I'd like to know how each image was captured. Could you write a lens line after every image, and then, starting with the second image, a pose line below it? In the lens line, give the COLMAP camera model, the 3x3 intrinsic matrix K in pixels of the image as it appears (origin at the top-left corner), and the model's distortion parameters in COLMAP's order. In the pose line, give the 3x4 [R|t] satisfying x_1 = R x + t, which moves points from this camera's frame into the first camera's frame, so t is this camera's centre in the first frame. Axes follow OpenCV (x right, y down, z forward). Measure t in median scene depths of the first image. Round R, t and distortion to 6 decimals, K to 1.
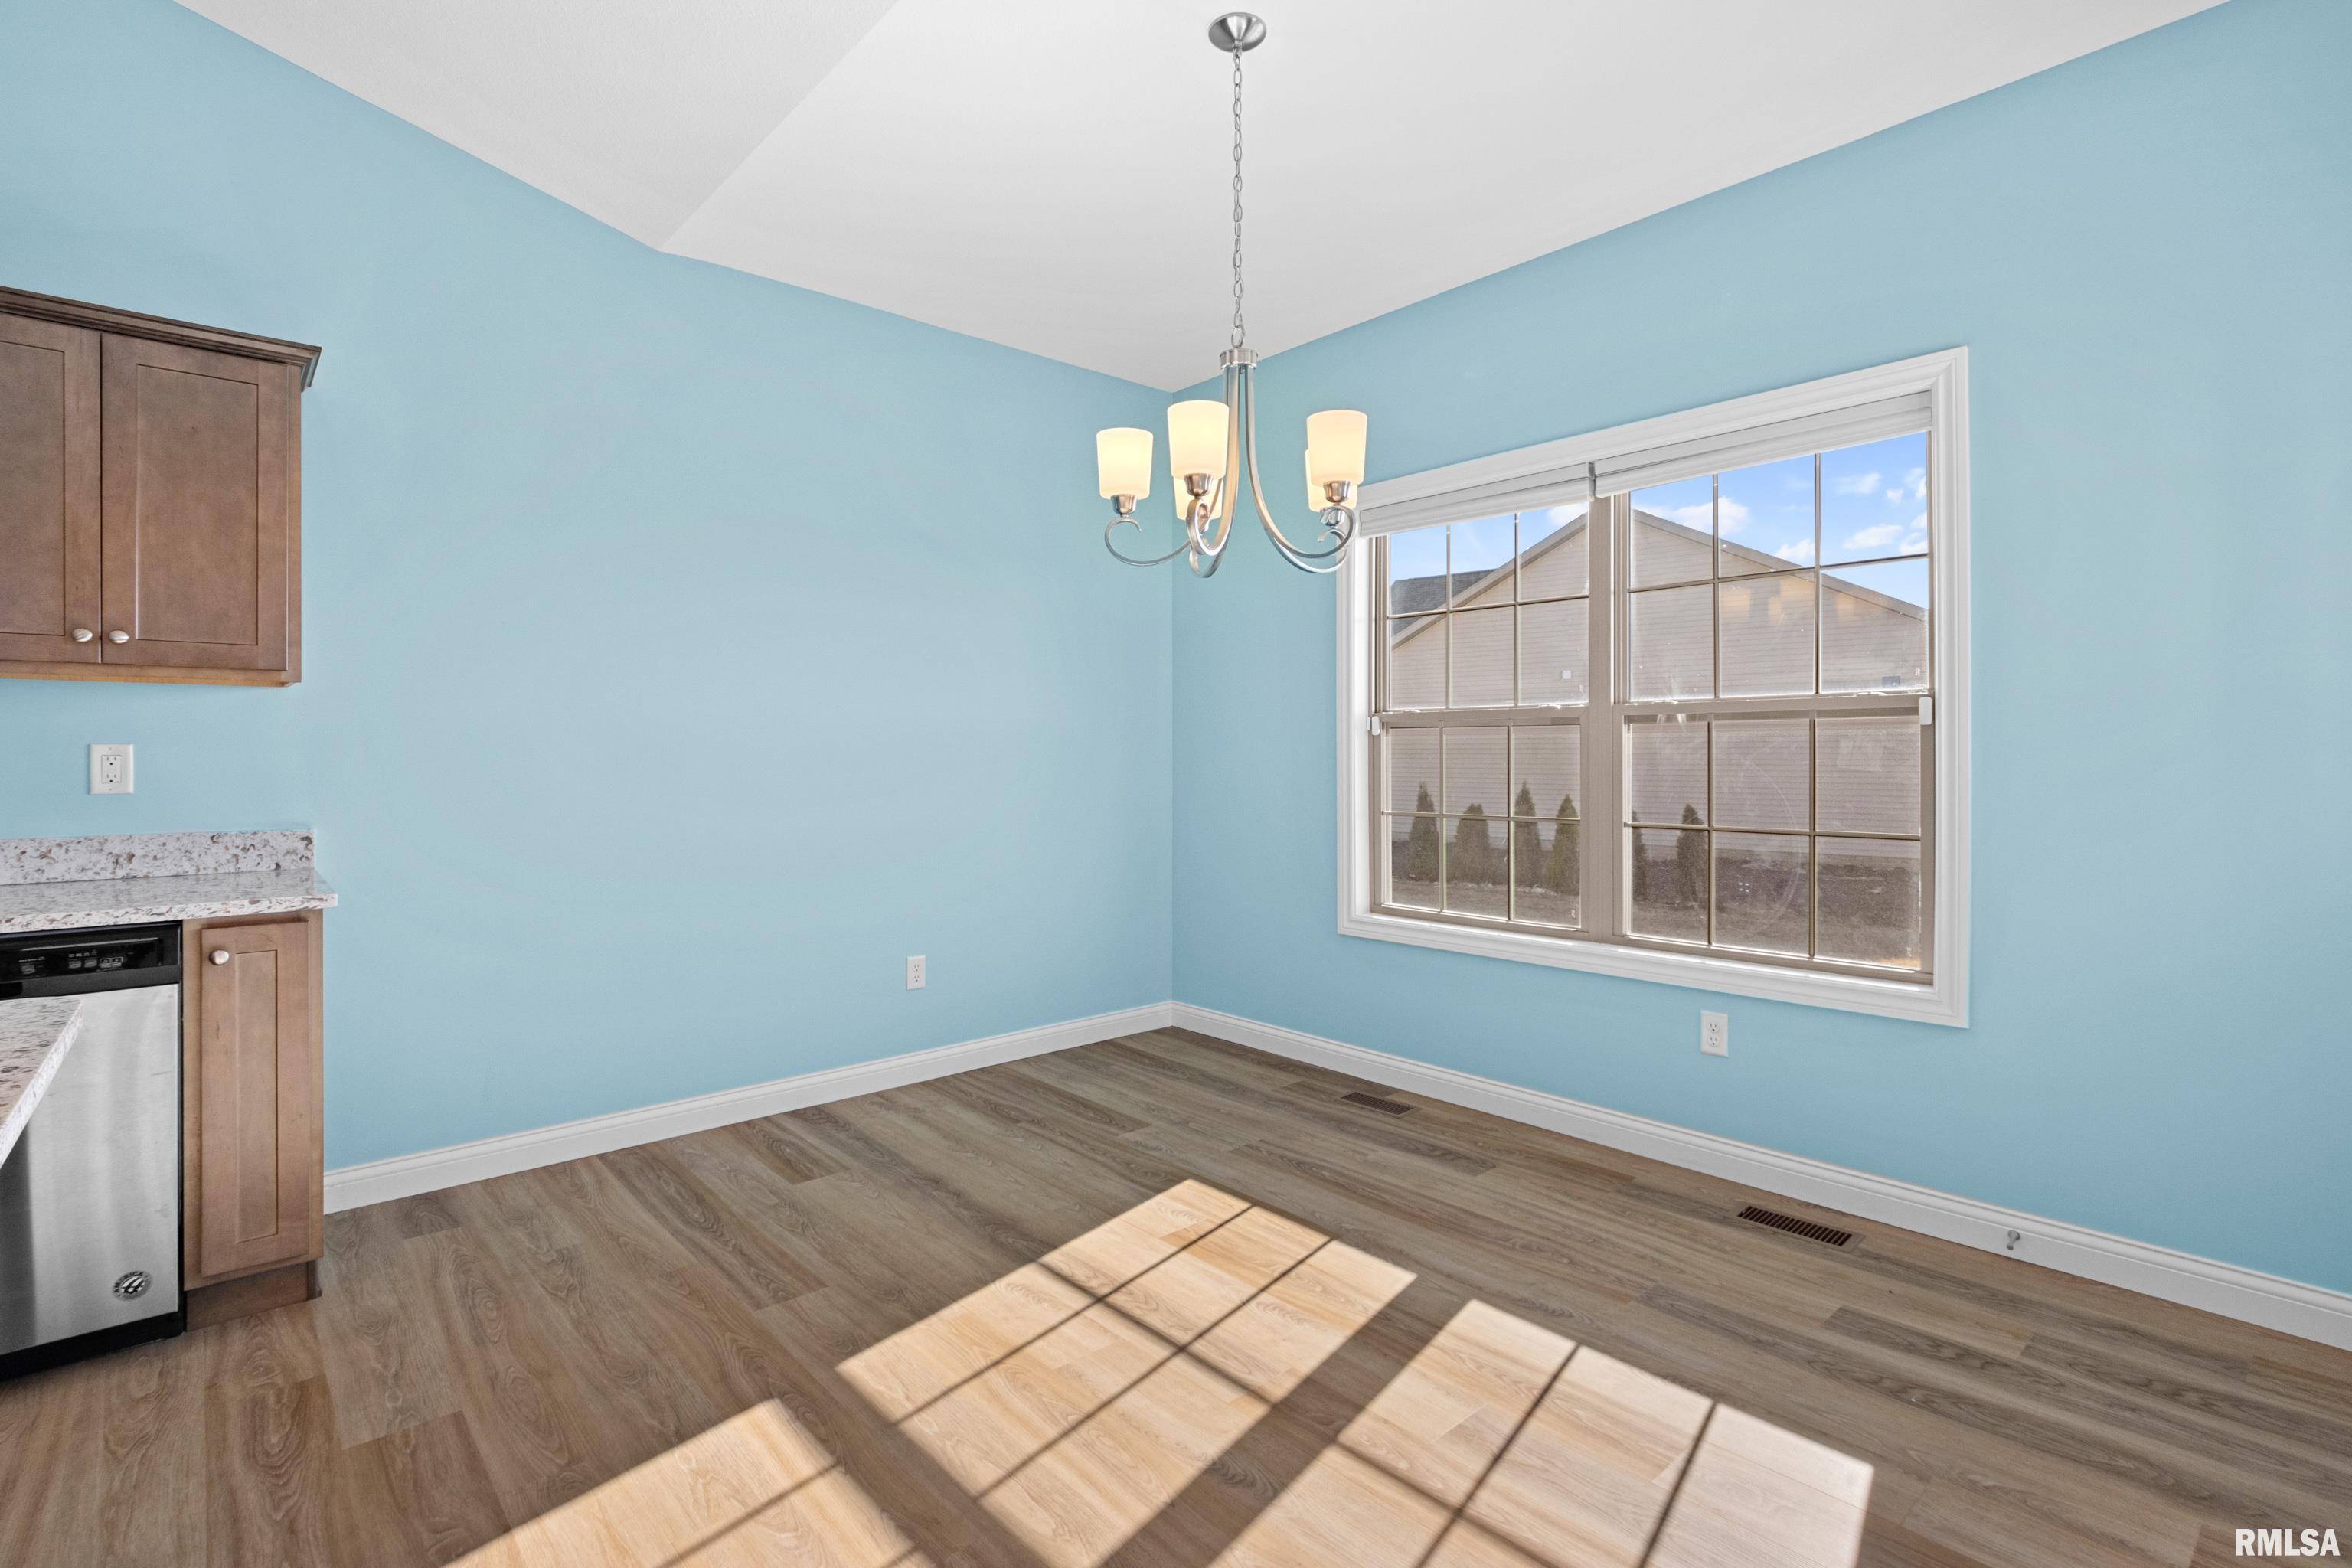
lens RADIAL K [[1101.2, 0, 1154.6], [0, 1101.2, 755.2], [0, 0, 1]] dist [-0.004302, -0.000773]
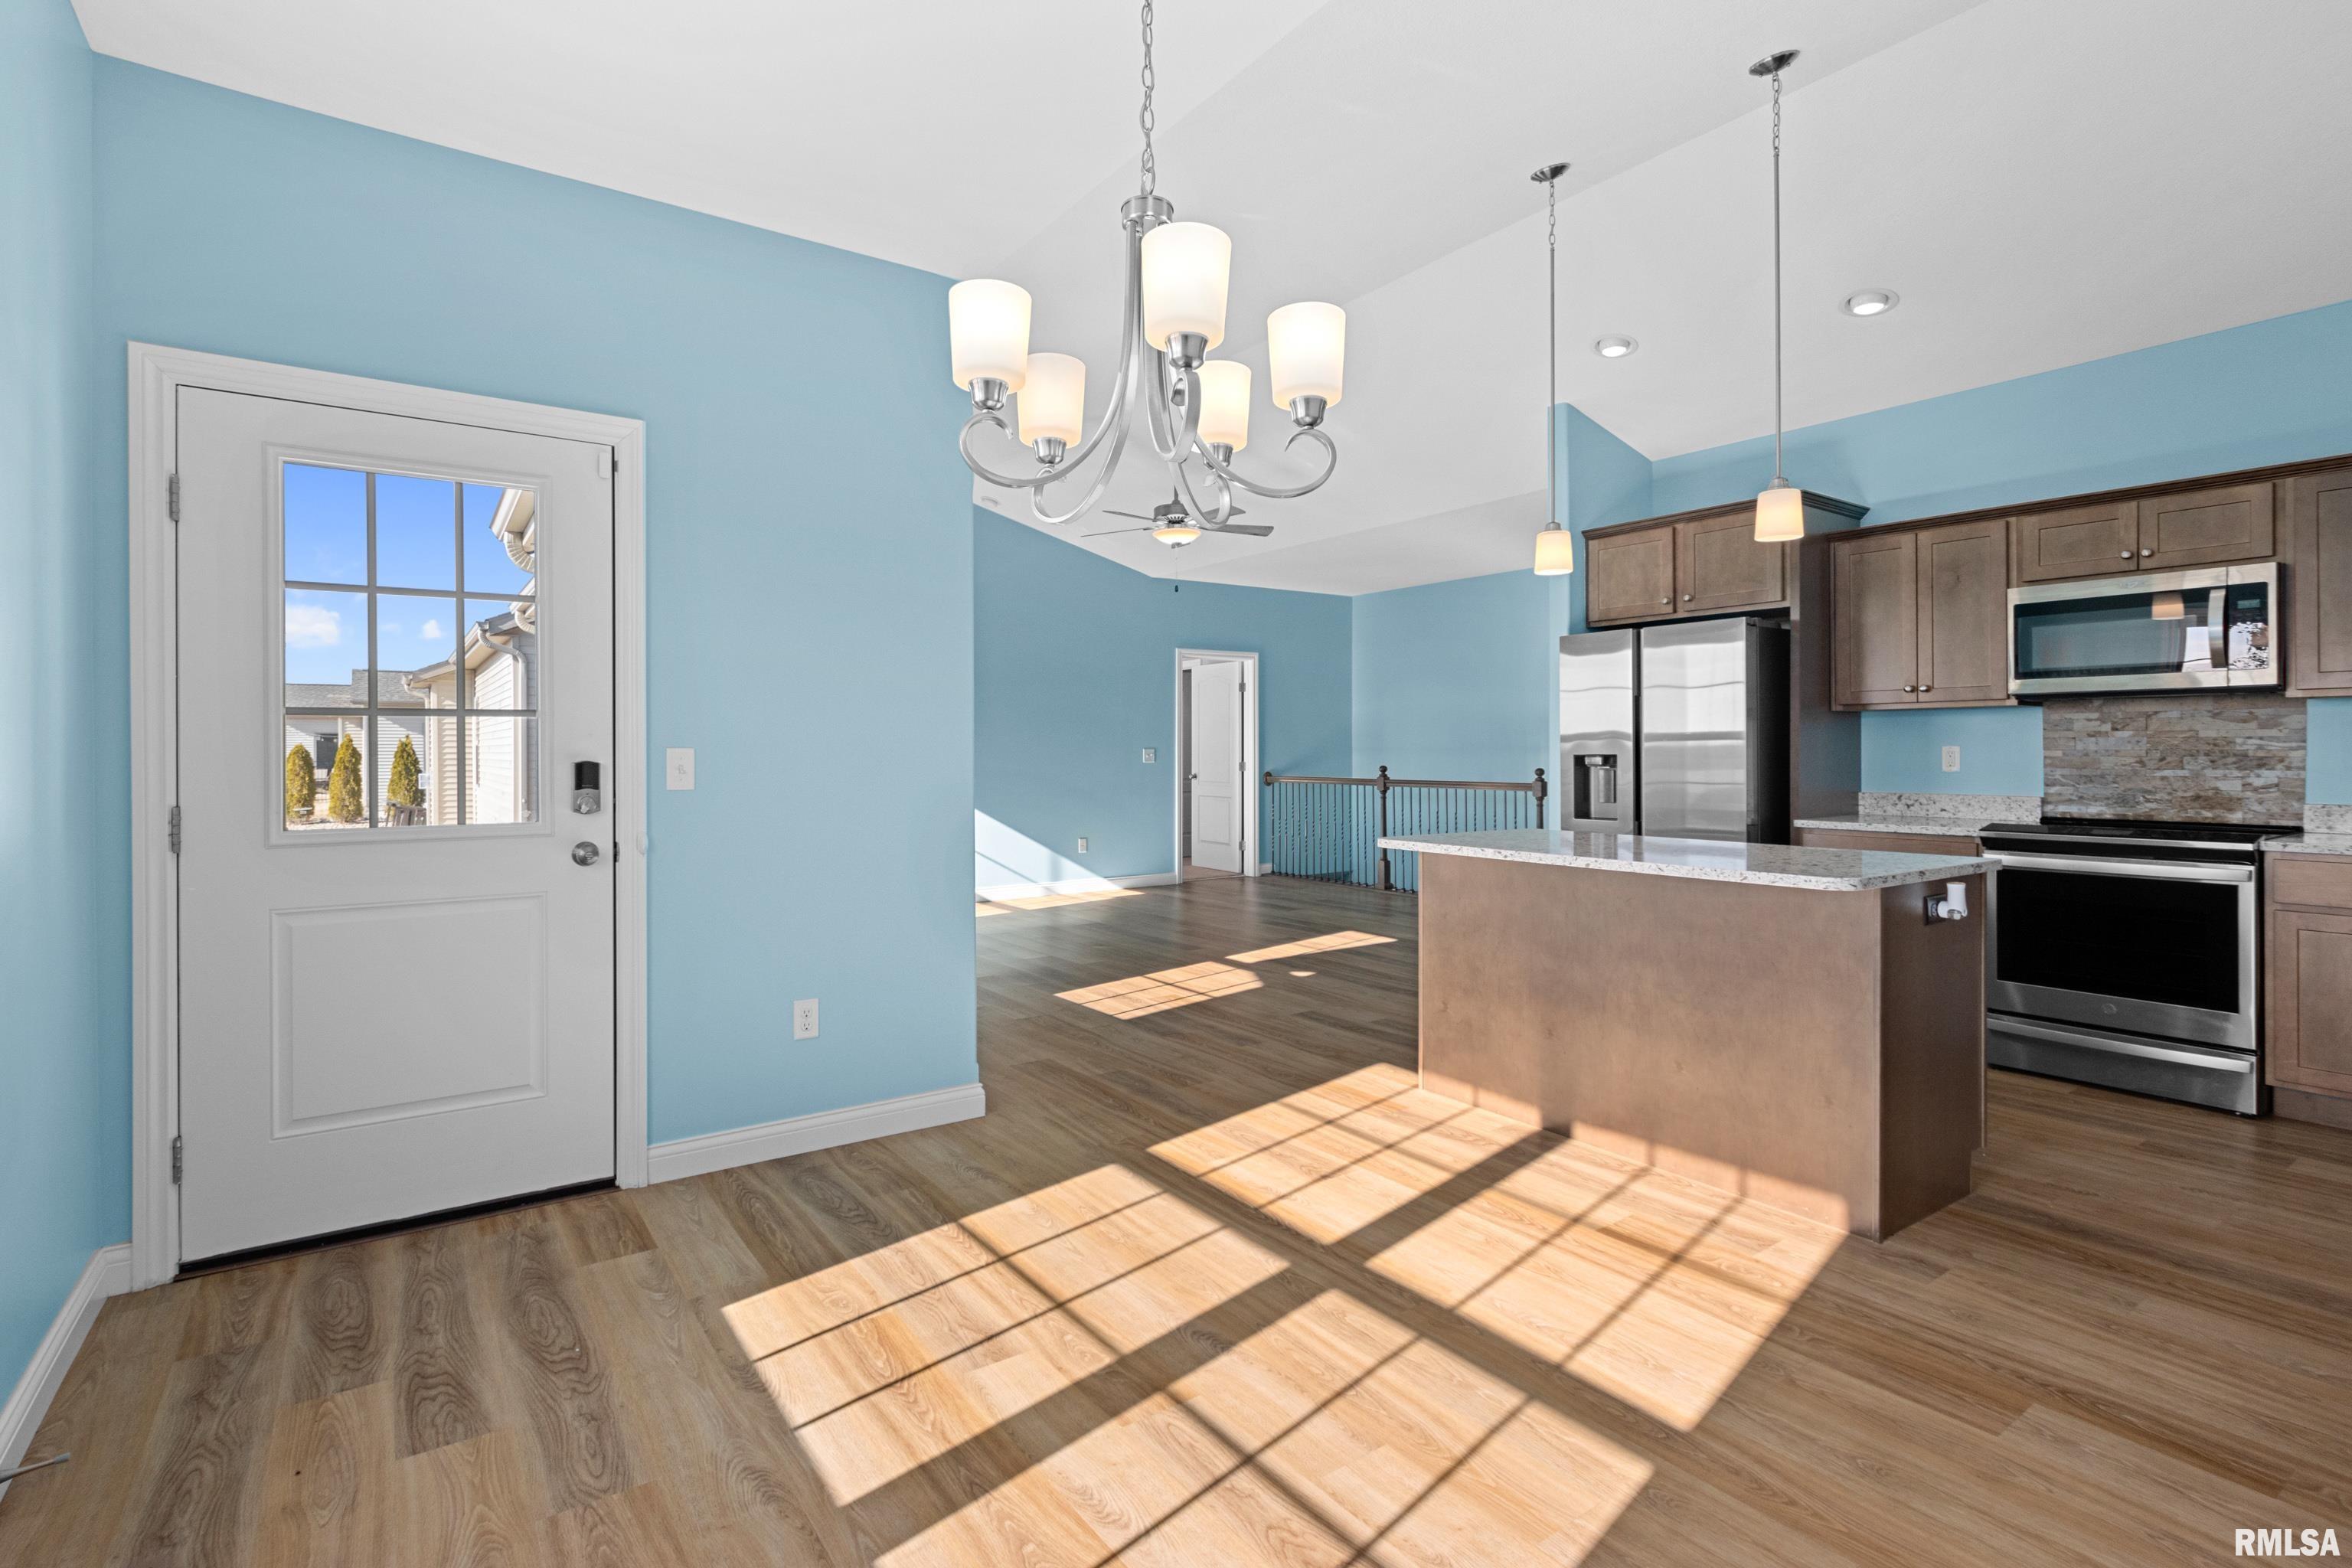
lens RADIAL K [[1101.2, 0, 1154.6], [0, 1101.2, 755.2], [0, 0, 1]] dist [-0.004302, -0.000773]
pose [[-0.993963, 0.005552, 0.109572, -0.004069], [0.006452, 0.999948, 0.007862, -0.010315], [-0.109522, 0.008521, -0.993948, 1.944809]]
